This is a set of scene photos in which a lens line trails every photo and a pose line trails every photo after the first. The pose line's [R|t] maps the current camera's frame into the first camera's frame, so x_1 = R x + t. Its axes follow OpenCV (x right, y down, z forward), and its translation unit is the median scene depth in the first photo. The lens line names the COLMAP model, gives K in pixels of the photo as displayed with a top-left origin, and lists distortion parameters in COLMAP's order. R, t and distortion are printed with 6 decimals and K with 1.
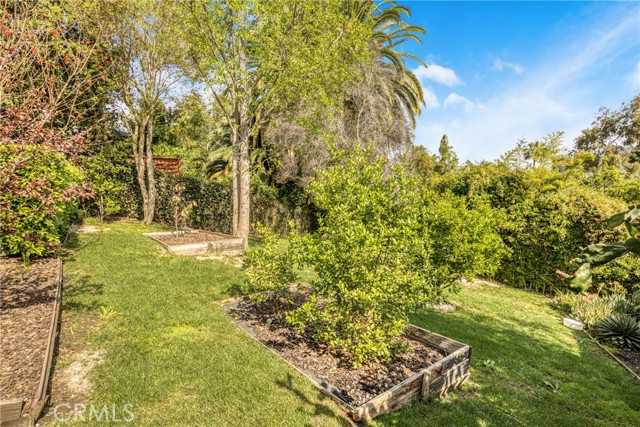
lens RADIAL K [[301.9, 0, 321.0], [0, 301.9, 211.5], [0, 0, 1]] dist [-0.009926, 0.000773]
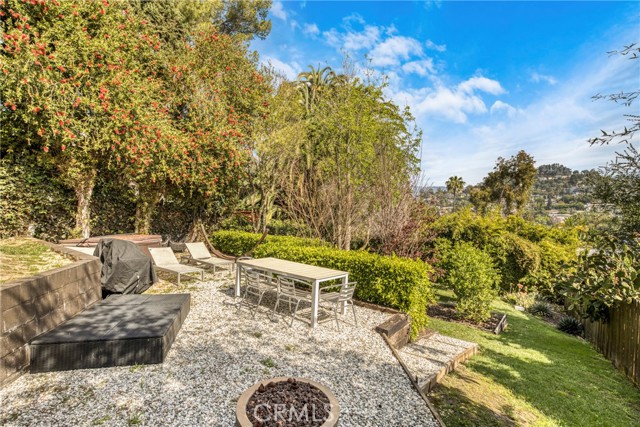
lens RADIAL K [[301.9, 0, 320.2], [0, 301.9, 211.9], [0, 0, 1]] dist [-0.009926, 0.000773]
pose [[0.970836, -0.014061, 0.239332, -0.758474], [0.024302, 0.998908, -0.039893, -0.184471], [-0.238509, 0.044546, 0.970118, -0.548725]]
